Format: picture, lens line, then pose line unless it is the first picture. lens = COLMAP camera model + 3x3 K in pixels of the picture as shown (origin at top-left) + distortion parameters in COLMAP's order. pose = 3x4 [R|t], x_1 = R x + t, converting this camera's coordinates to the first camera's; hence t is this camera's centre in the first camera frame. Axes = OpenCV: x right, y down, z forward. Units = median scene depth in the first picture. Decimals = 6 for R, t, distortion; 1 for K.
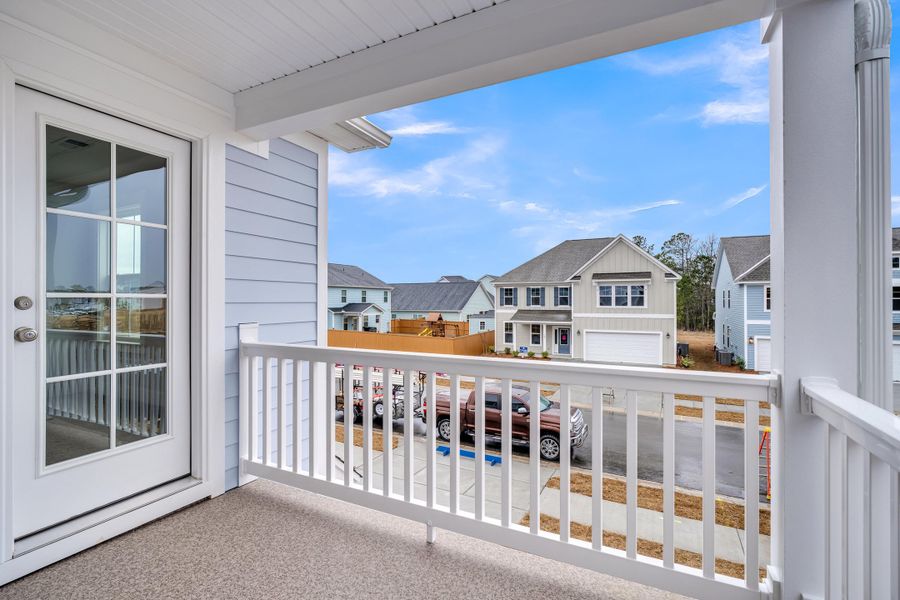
lens RADIAL K [[414.1, 0, 451.5], [0, 414.1, 293.3], [0, 0, 1]] dist [-0.002112, -0.000039]
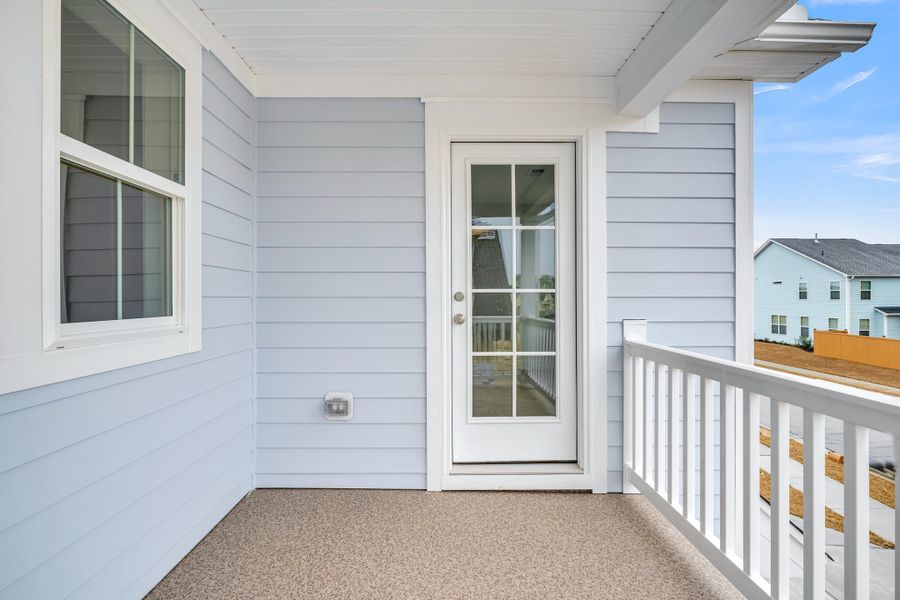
lens RADIAL K [[423.7, 0, 452.3], [0, 423.7, 295.0], [0, 0, 1]] dist [0.000285, 0.000257]
pose [[0.460202, -0.003217, -0.887809, 0.163089], [0.014480, 0.999888, 0.003882, 0.008675], [0.887696, -0.014642, 0.460197, 0.222855]]
